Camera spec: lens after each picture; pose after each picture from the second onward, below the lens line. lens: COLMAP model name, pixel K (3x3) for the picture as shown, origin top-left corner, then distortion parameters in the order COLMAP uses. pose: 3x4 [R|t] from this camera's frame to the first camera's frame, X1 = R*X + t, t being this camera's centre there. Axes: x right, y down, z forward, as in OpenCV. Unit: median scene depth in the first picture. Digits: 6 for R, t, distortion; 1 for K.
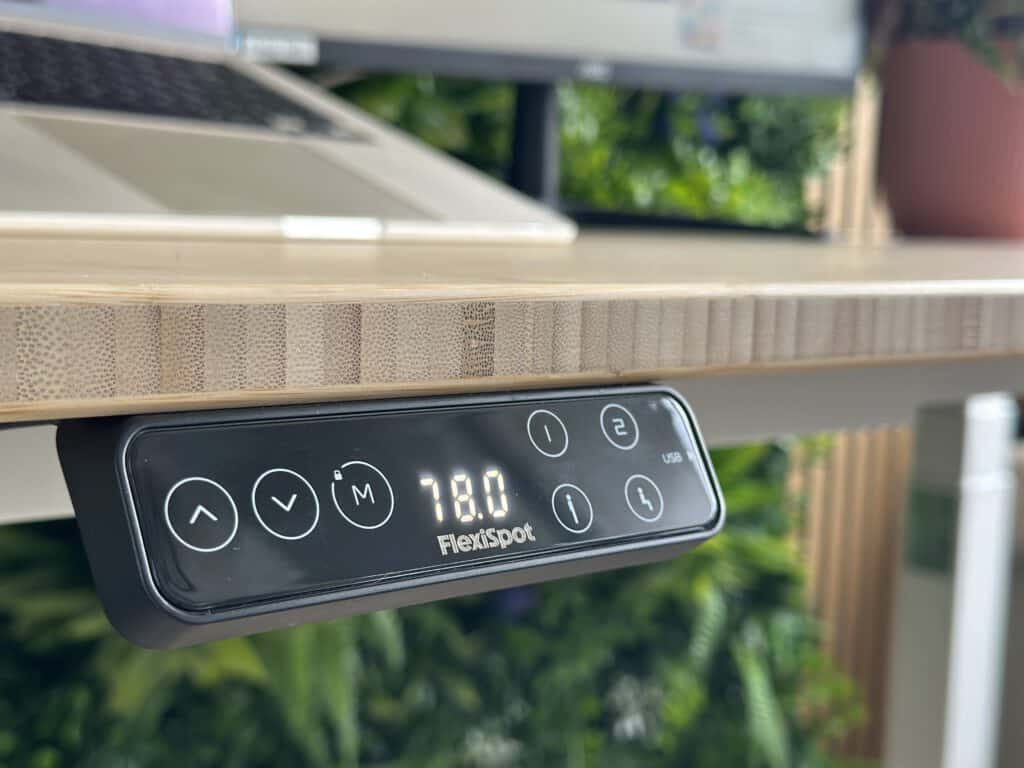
lens RADIAL K [[1421.2, 0, 512.0], [0, 1421.2, 384.0], [0, 0, 1]] dist [0.162765, -0.289659]
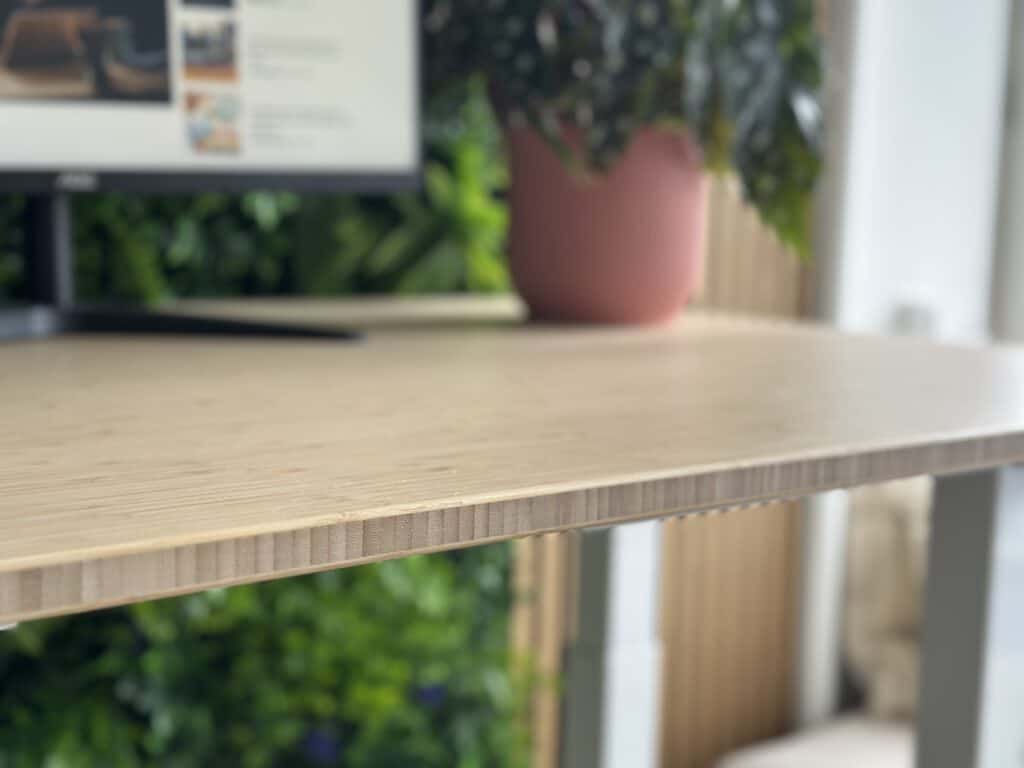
lens RADIAL K [[1421.2, 0, 512.0], [0, 1421.2, 384.0], [0, 0, 1]] dist [0.162765, -0.289659]
pose [[0.999788, -0.012020, -0.016731, 0.460206], [0.011864, 0.999885, -0.009432, -0.102223], [0.016843, 0.009232, 0.999816, 0.107968]]
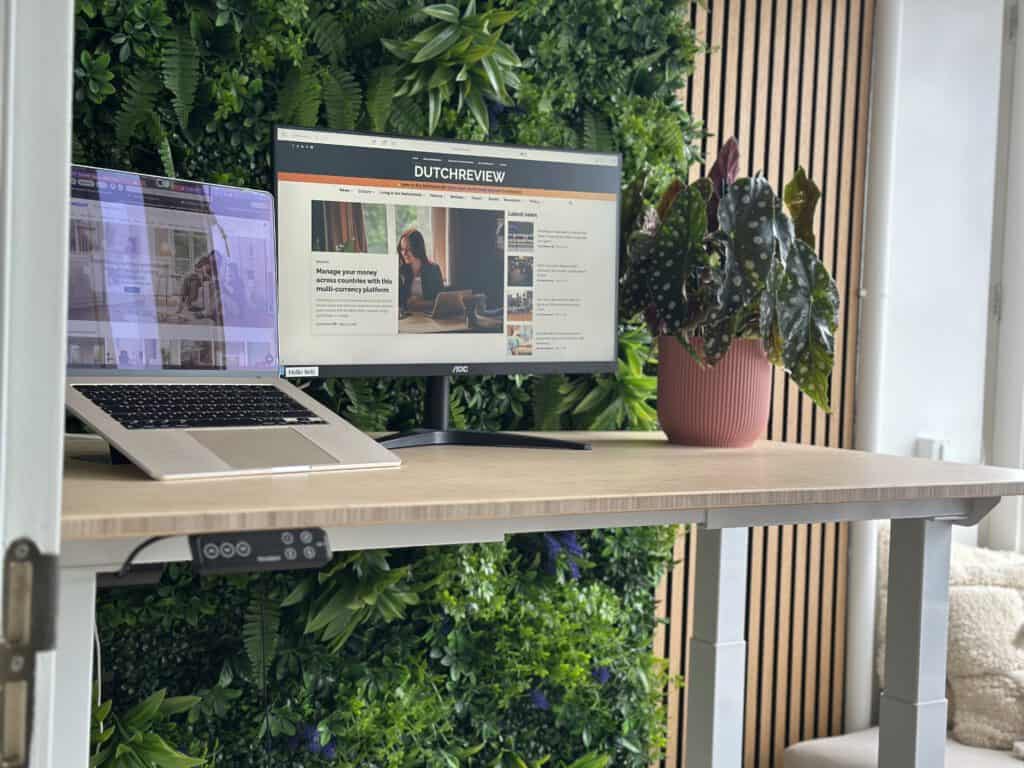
lens RADIAL K [[1421.2, 0, 512.0], [0, 1421.2, 384.0], [0, 0, 1]] dist [0.162765, -0.289659]
pose [[0.996371, -0.003035, -0.085062, 0.376509], [-0.006250, 0.994058, -0.108675, 0.010936], [0.084886, 0.108812, 0.990431, -1.193545]]
